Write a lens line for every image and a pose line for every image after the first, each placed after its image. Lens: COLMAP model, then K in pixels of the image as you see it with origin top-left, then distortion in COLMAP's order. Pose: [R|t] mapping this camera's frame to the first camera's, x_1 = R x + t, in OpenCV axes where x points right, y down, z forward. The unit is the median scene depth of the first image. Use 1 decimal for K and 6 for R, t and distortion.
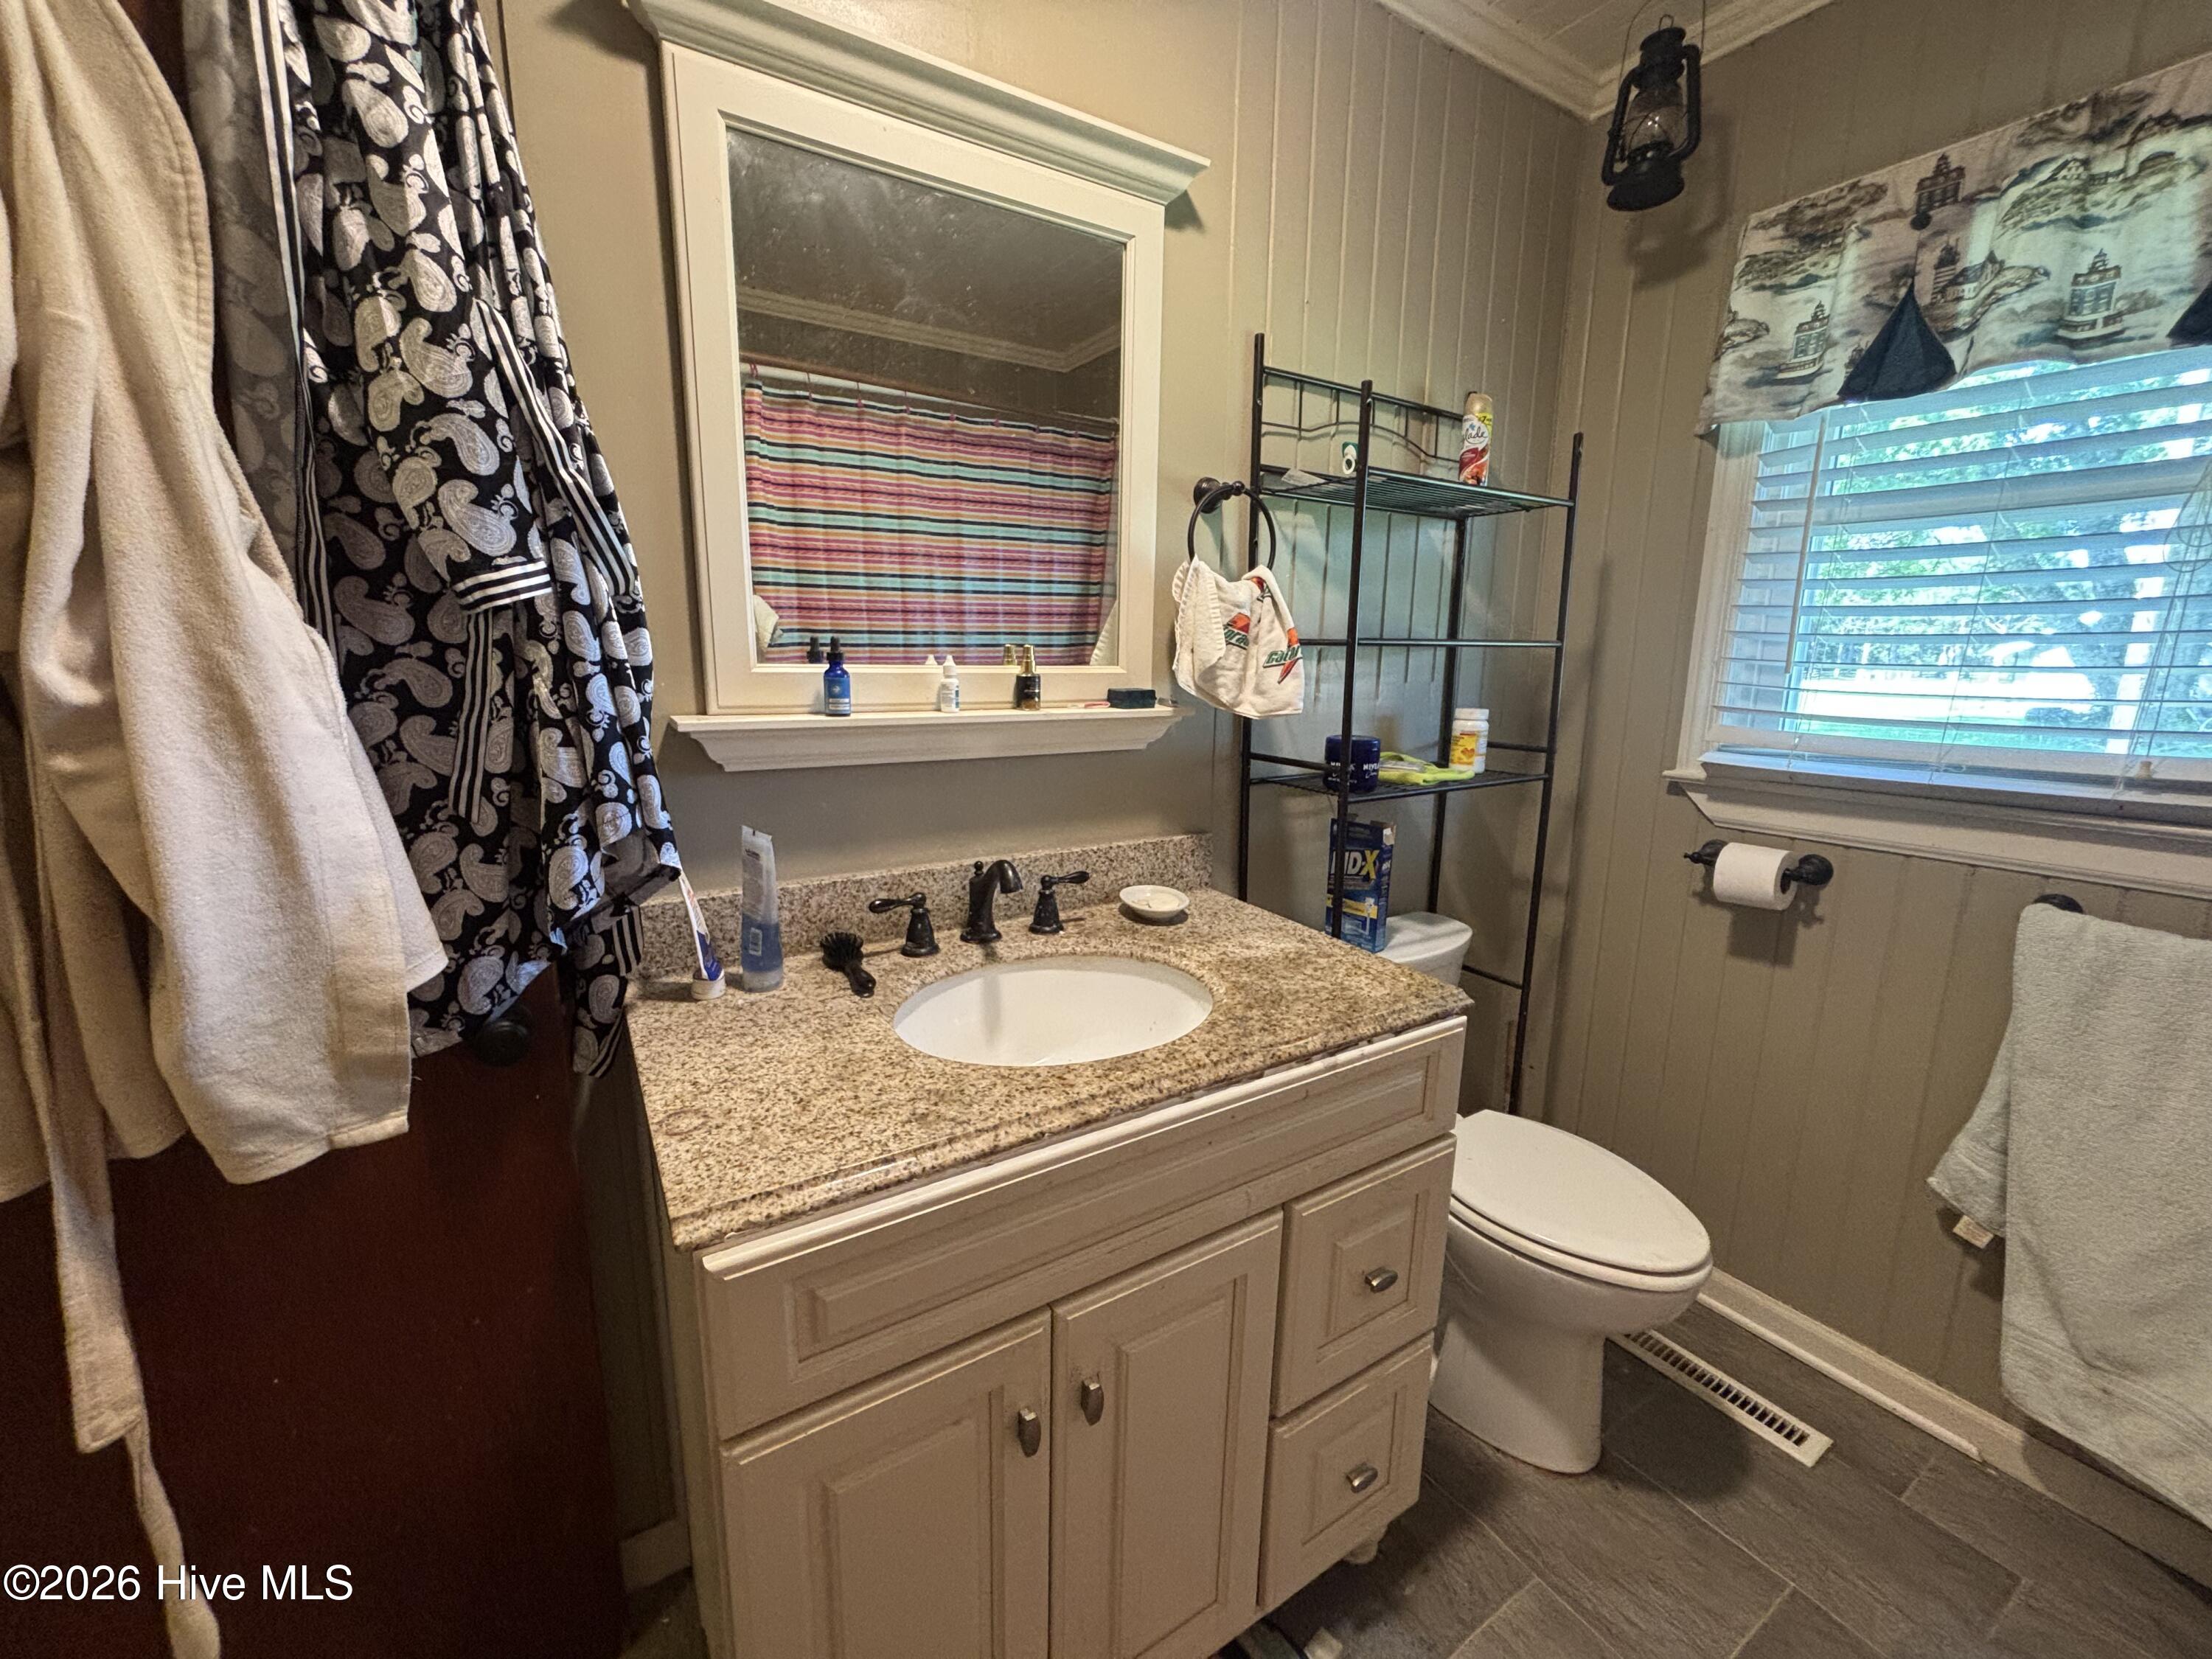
lens RADIAL K [[888.1, 0, 1106.8], [0, 888.1, 821.6], [0, 0, 1]] dist [-0.000205, -0.000092]
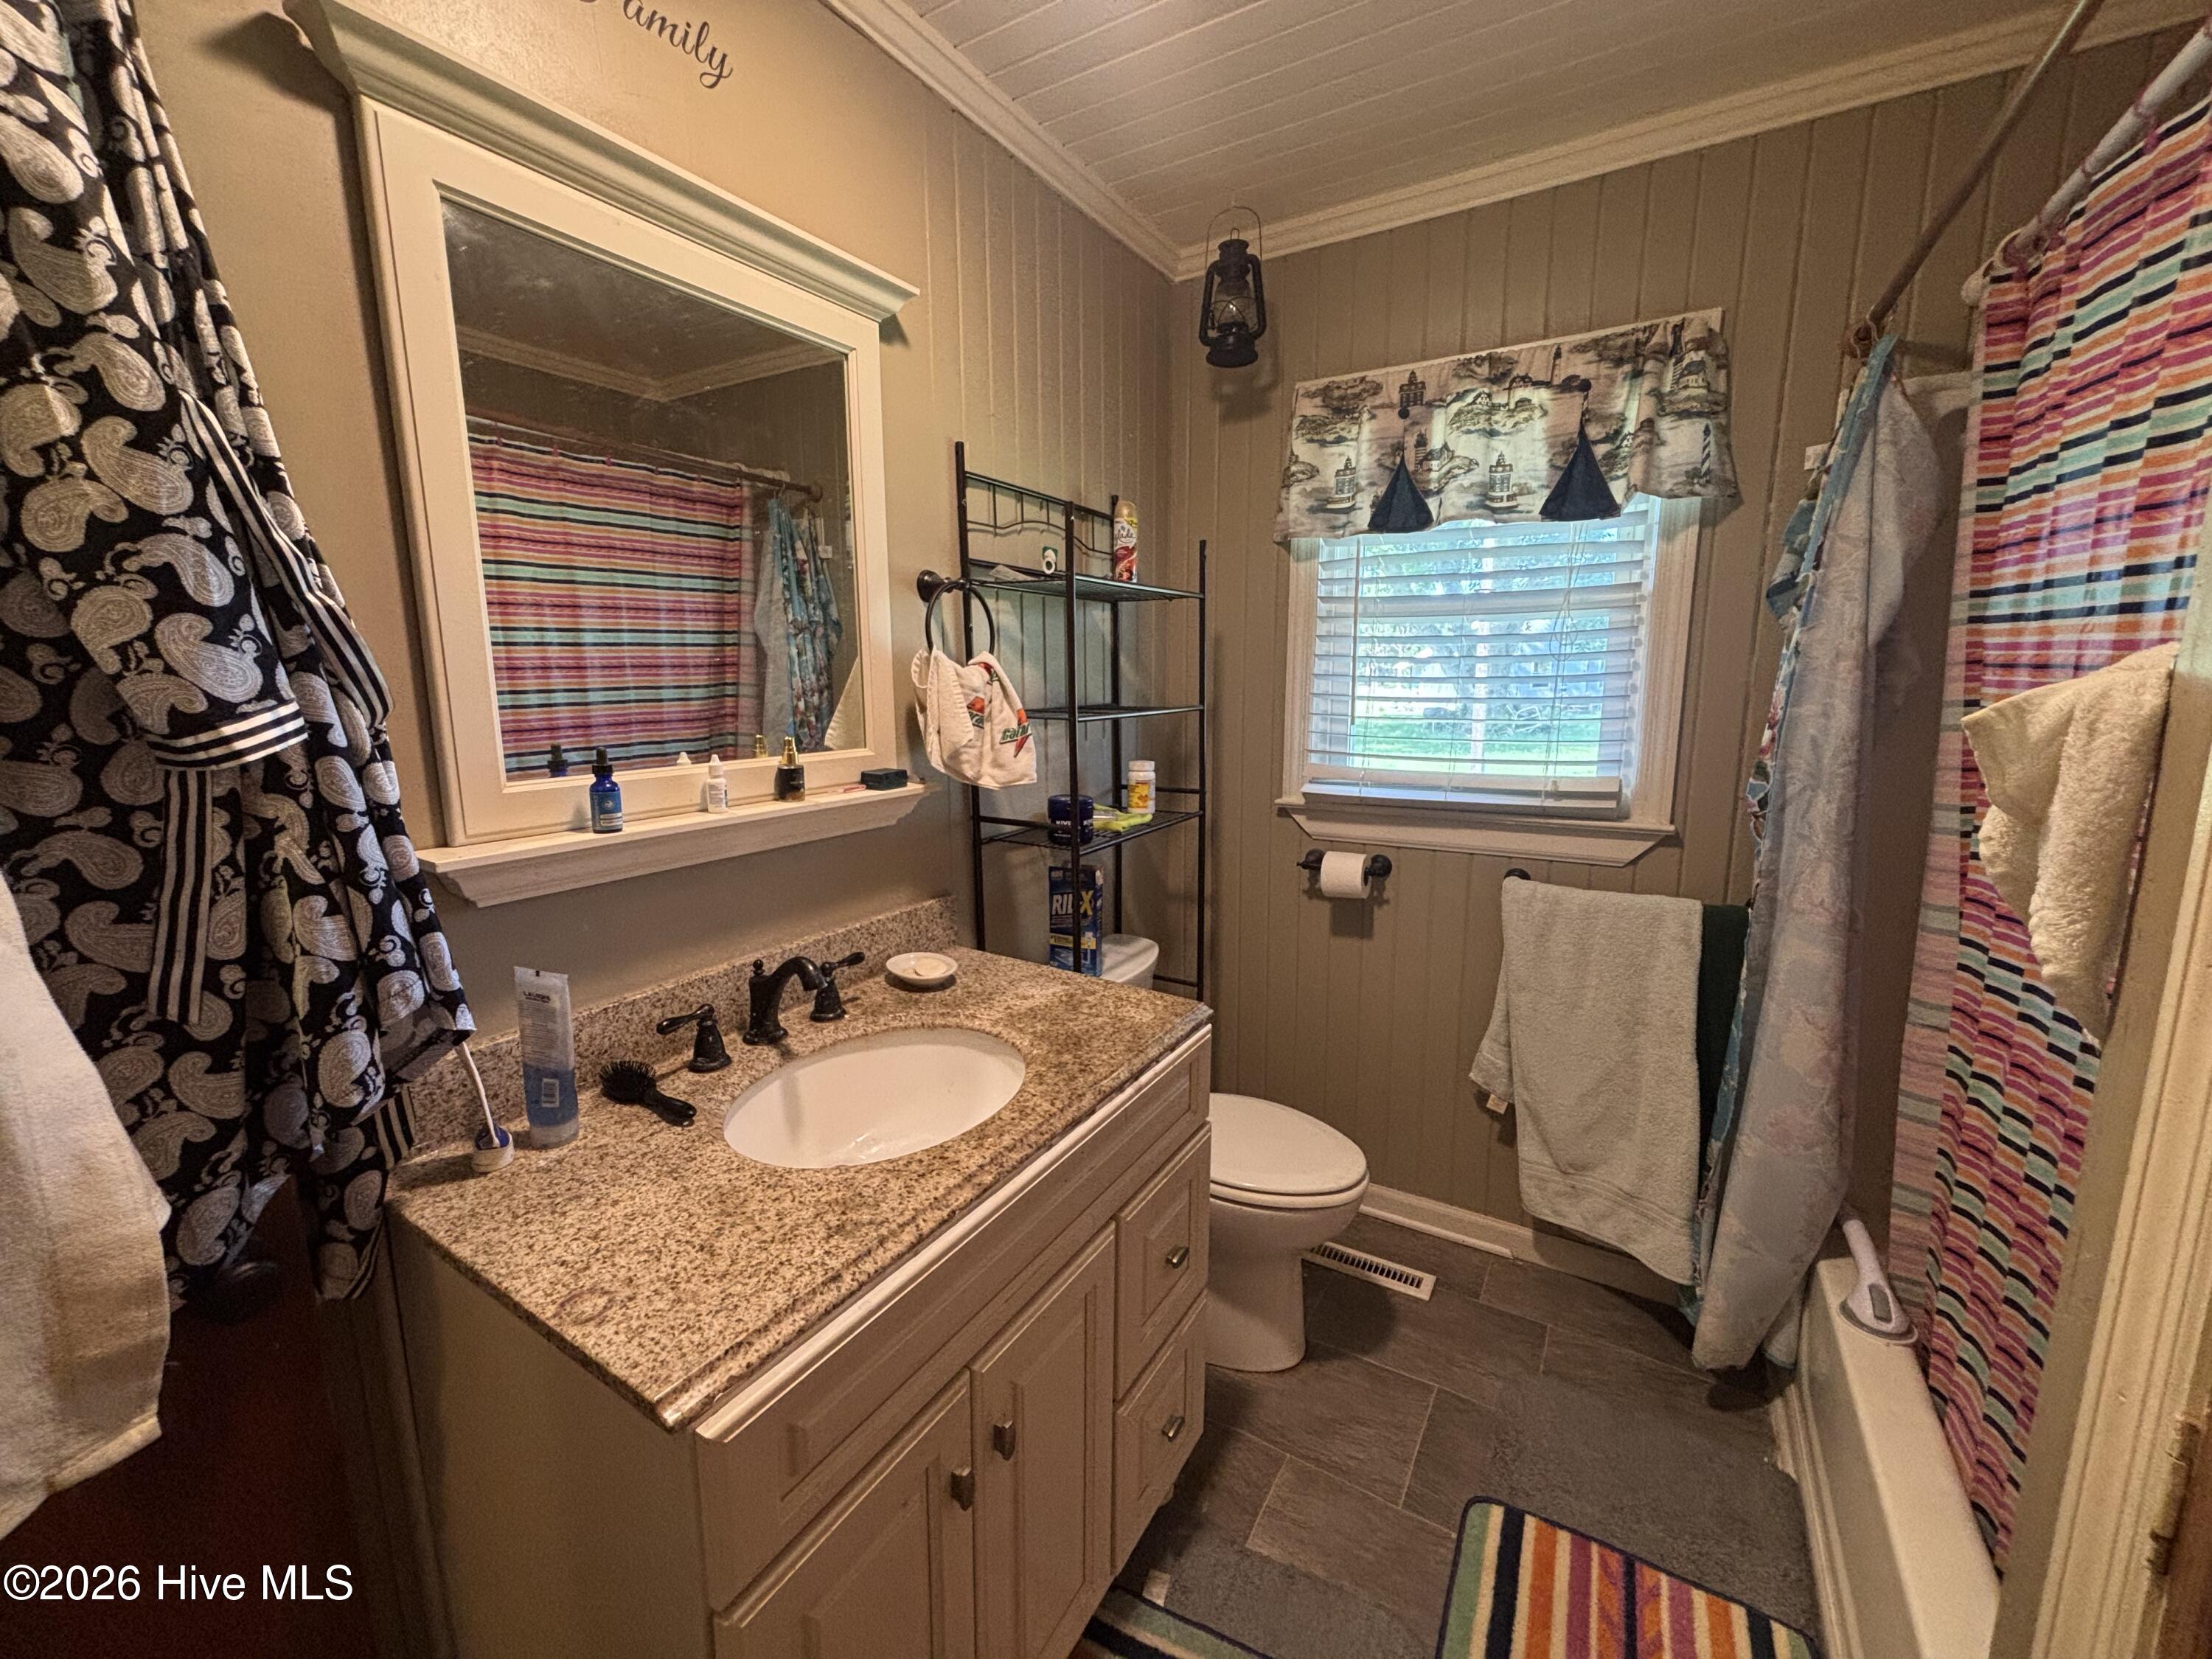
lens RADIAL K [[888.1, 0, 1106.0], [0, 888.1, 819.9], [0, 0, 1]] dist [-0.000205, -0.000092]
pose [[0.894529, -0.087804, 0.438301, -0.225561], [0.097818, 0.995204, -0.000269, -0.073913], [-0.436175, 0.043114, 0.898828, -0.060904]]
